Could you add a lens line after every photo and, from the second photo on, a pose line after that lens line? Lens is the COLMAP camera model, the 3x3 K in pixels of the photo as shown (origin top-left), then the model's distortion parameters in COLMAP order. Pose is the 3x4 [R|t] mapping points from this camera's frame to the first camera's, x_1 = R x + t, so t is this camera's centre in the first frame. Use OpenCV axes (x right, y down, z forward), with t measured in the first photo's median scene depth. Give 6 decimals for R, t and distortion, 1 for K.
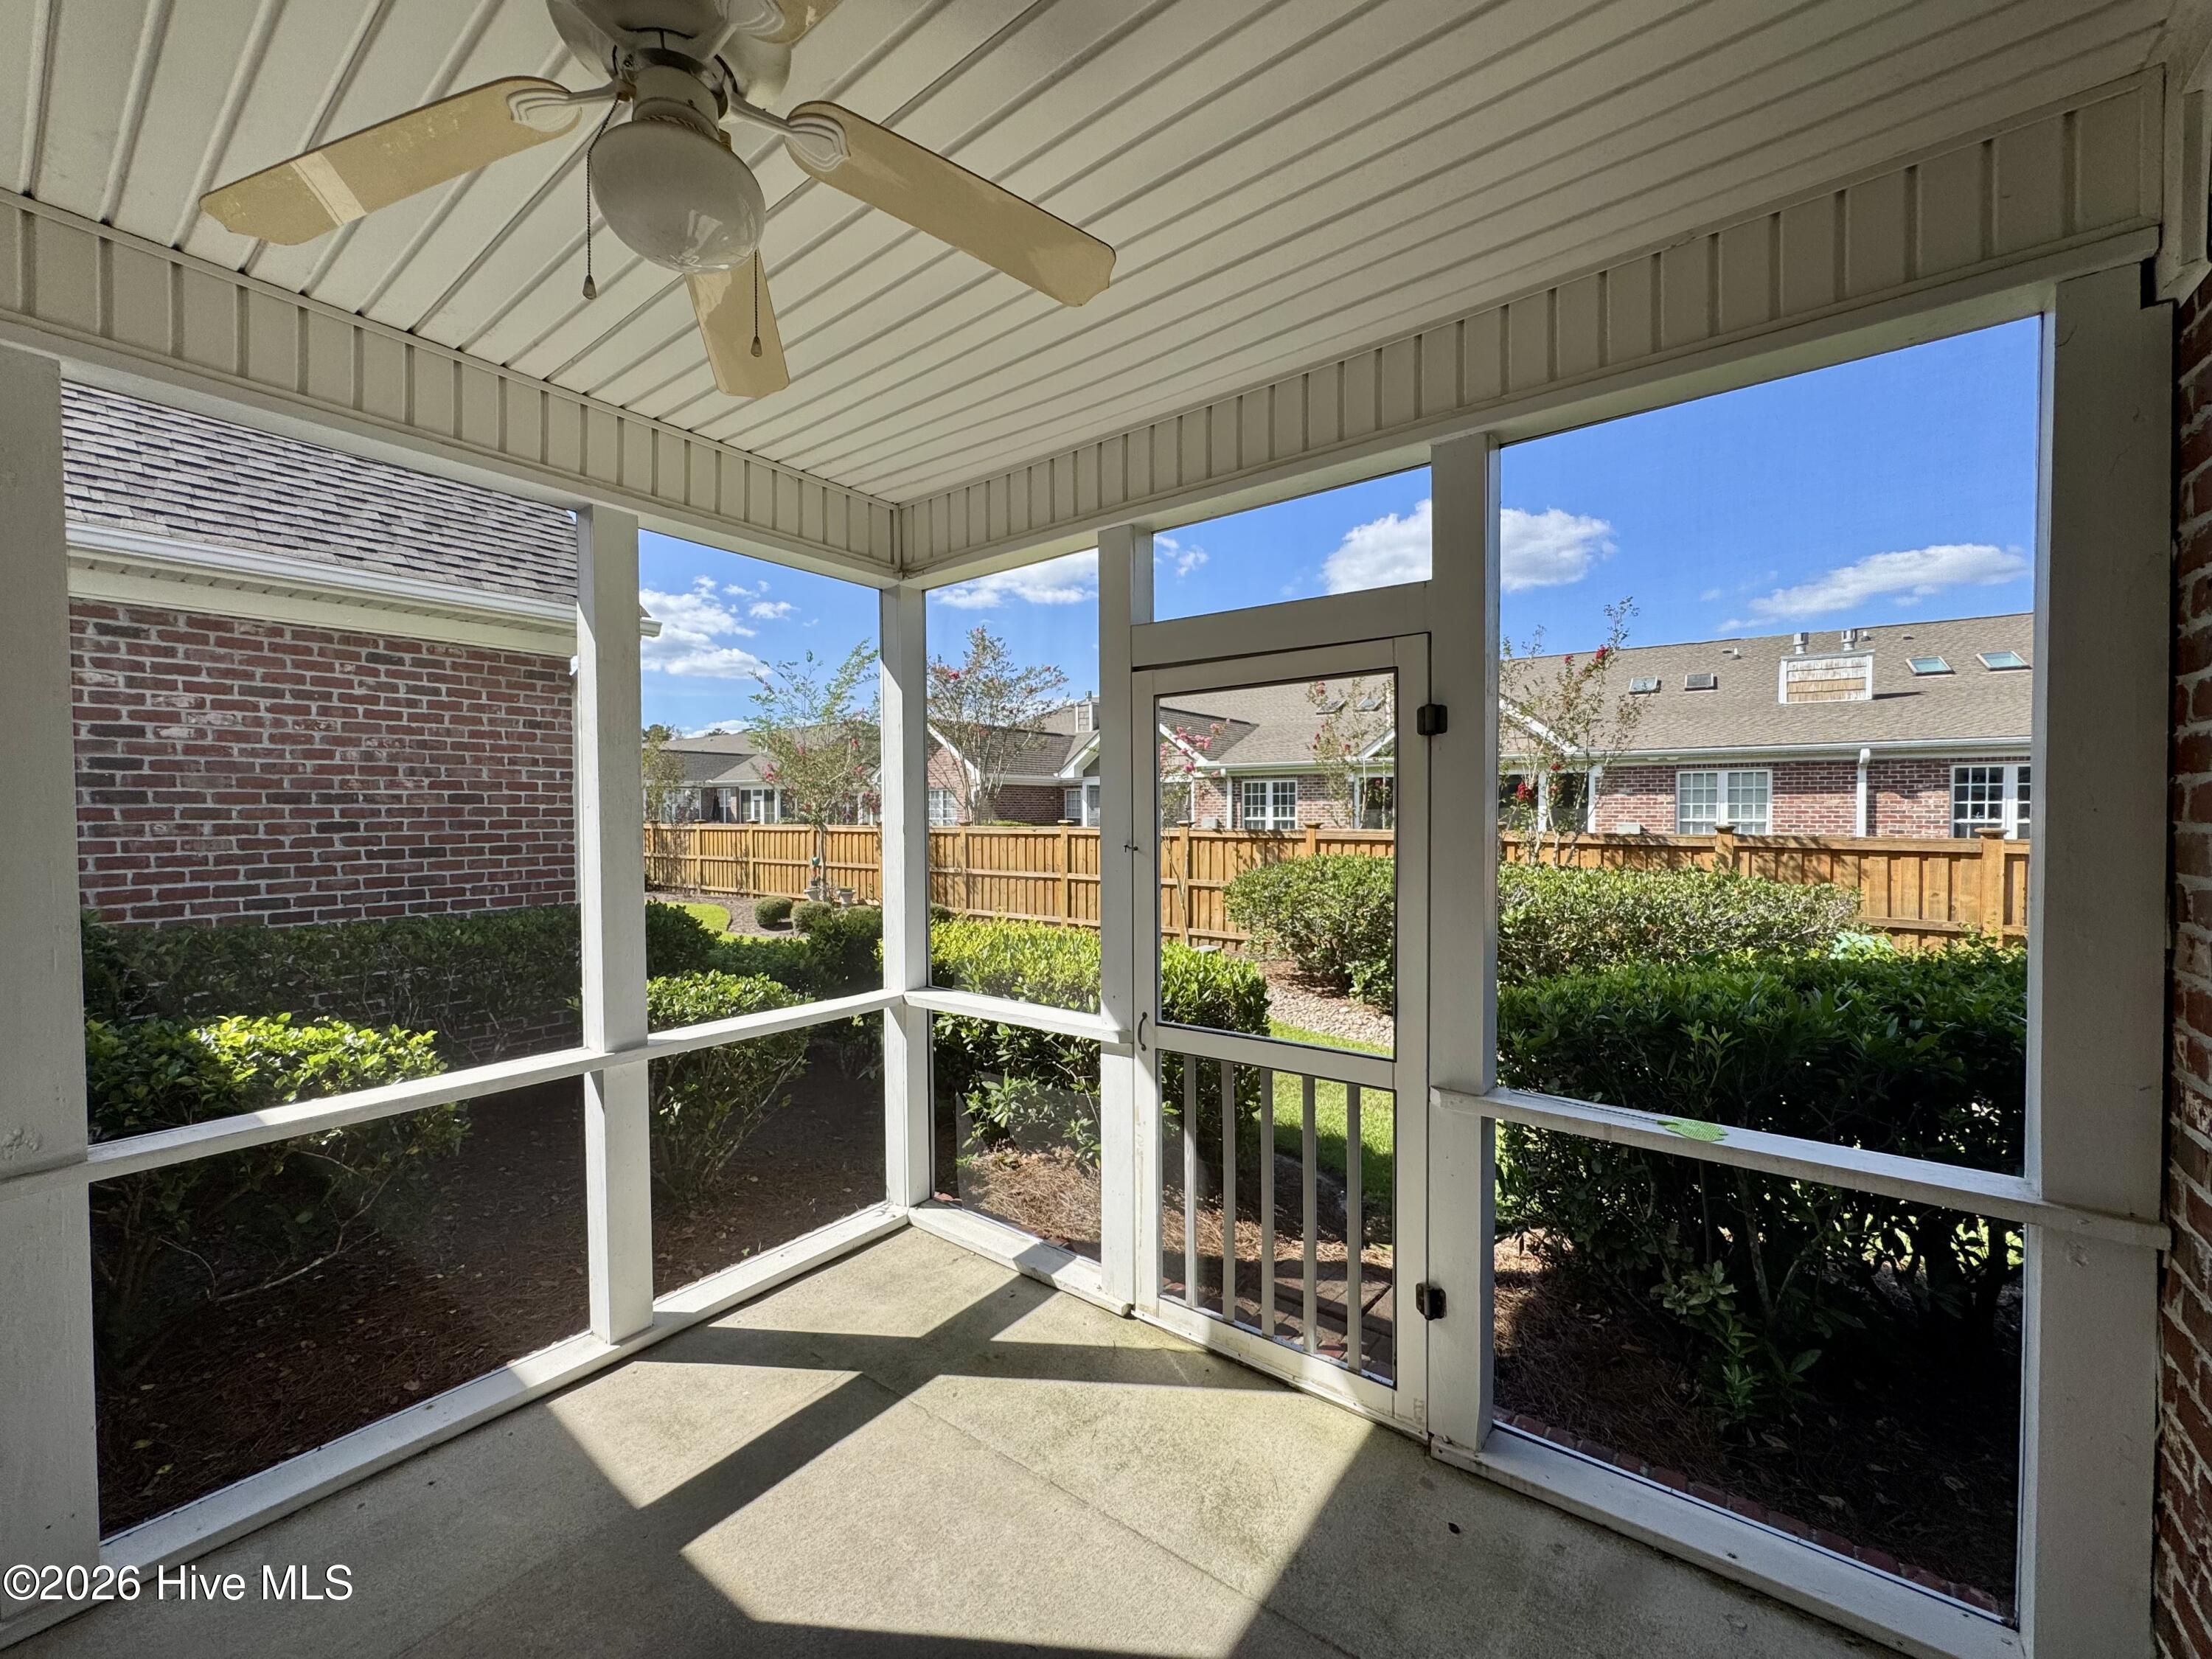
lens RADIAL K [[882.2, 0, 1102.5], [0, 882.2, 830.7], [0, 0, 1]] dist [-0.006356, 0.001076]
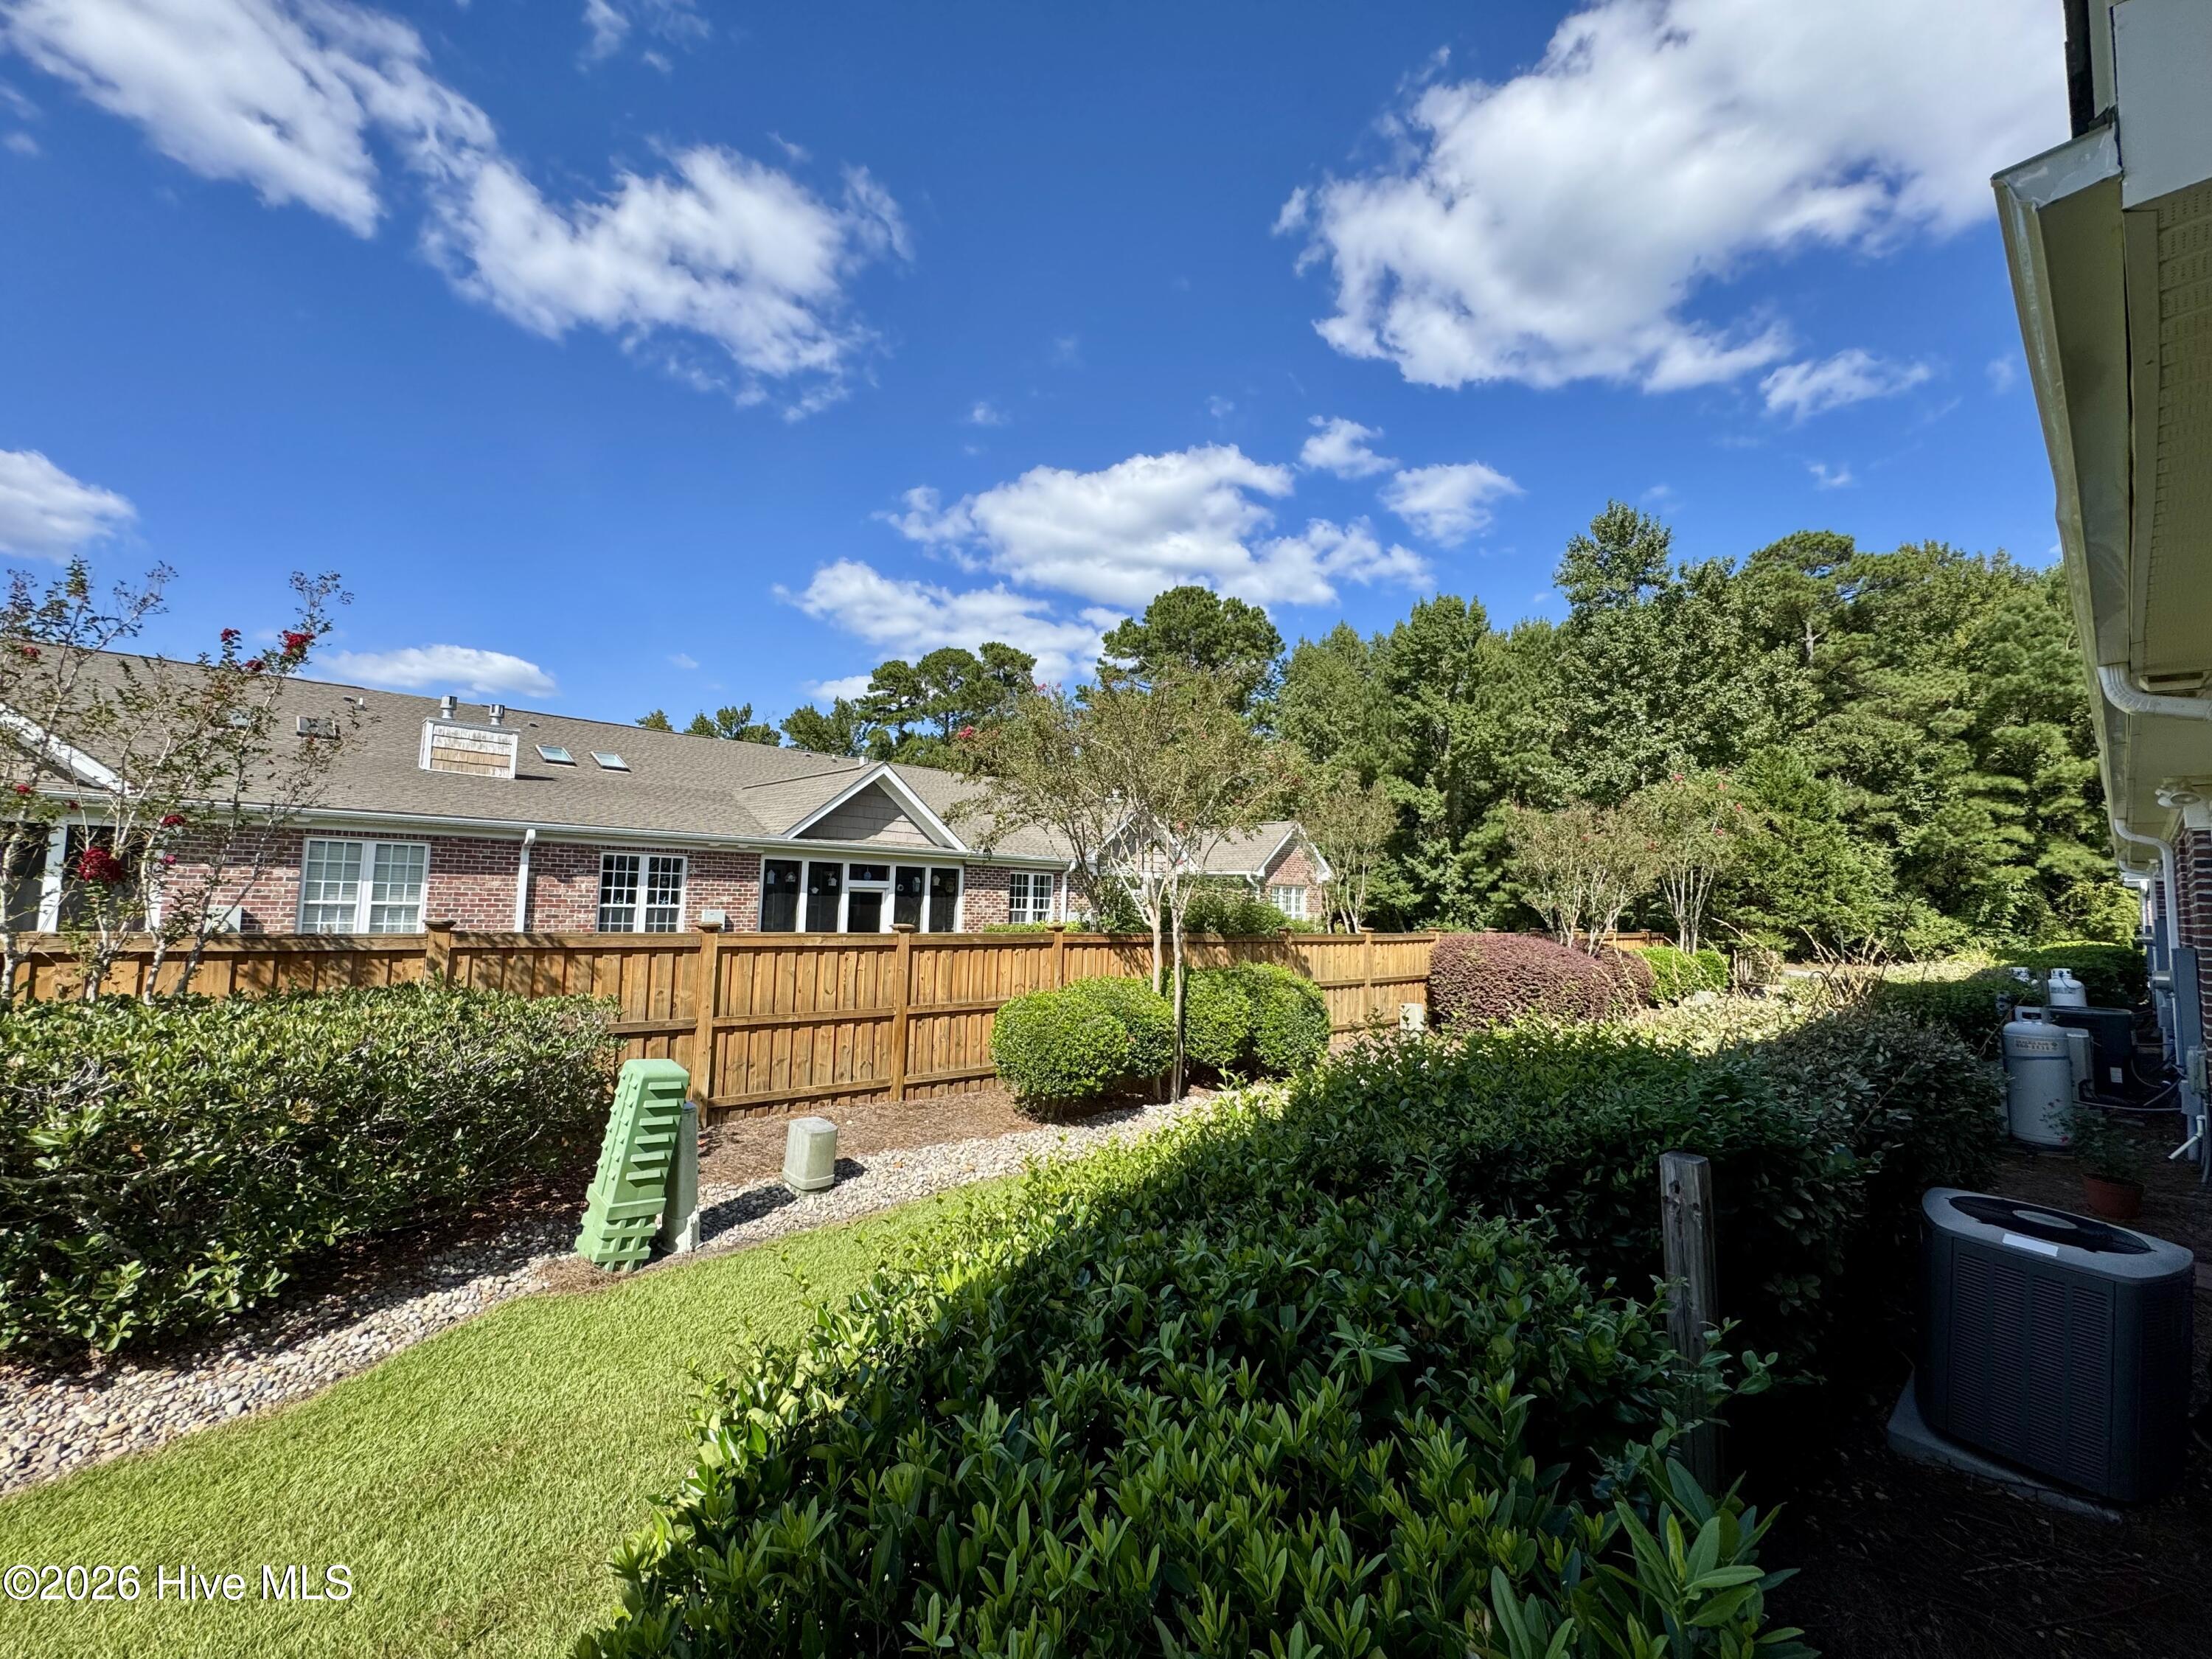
lens RADIAL K [[882.2, 0, 1103.2], [0, 882.2, 828.7], [0, 0, 1]] dist [-0.006356, 0.001076]
pose [[0.197180, 0.083842, 0.976776, 0.060643], [-0.002826, 0.996381, -0.084954, -0.015027], [-0.980363, 0.013991, 0.196703, 0.212350]]
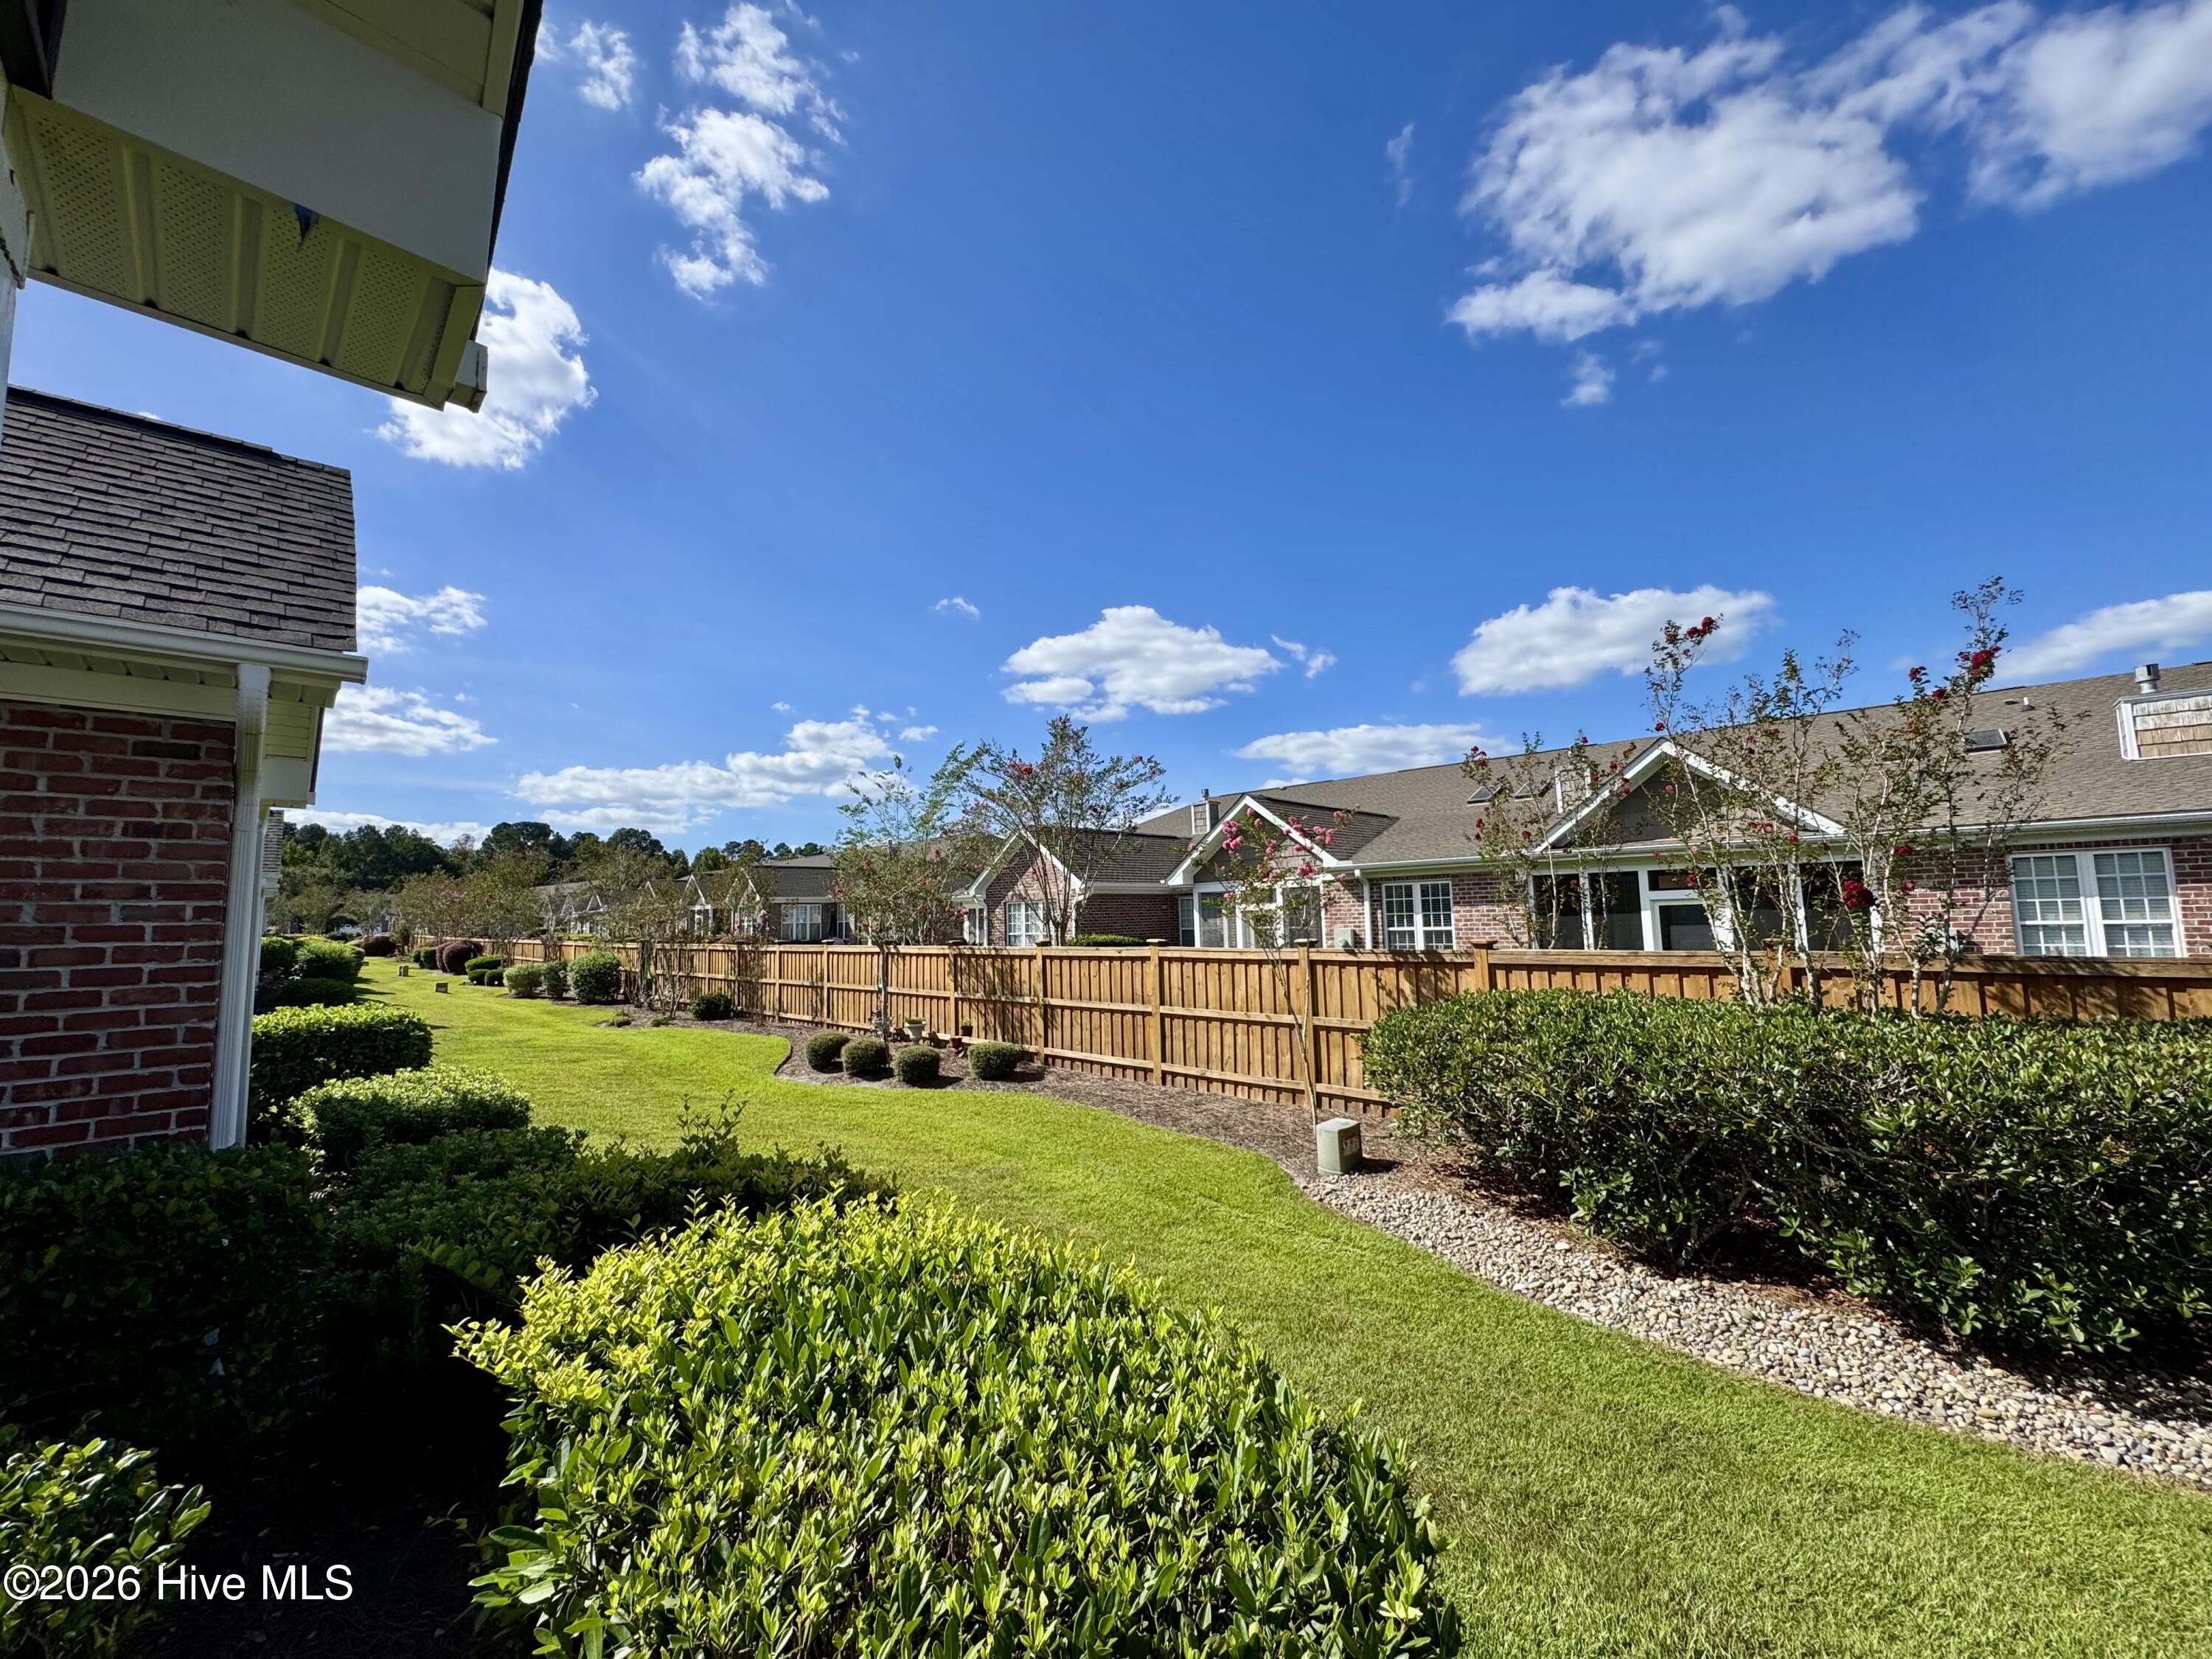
lens RADIAL K [[882.2, 0, 1098.9], [0, 882.2, 825.5], [0, 0, 1]] dist [-0.006356, 0.001076]
pose [[0.987410, -0.036151, -0.153996, 0.038429], [0.016510, 0.991771, -0.126956, -0.014839], [0.157319, 0.122816, 0.979881, 0.209327]]
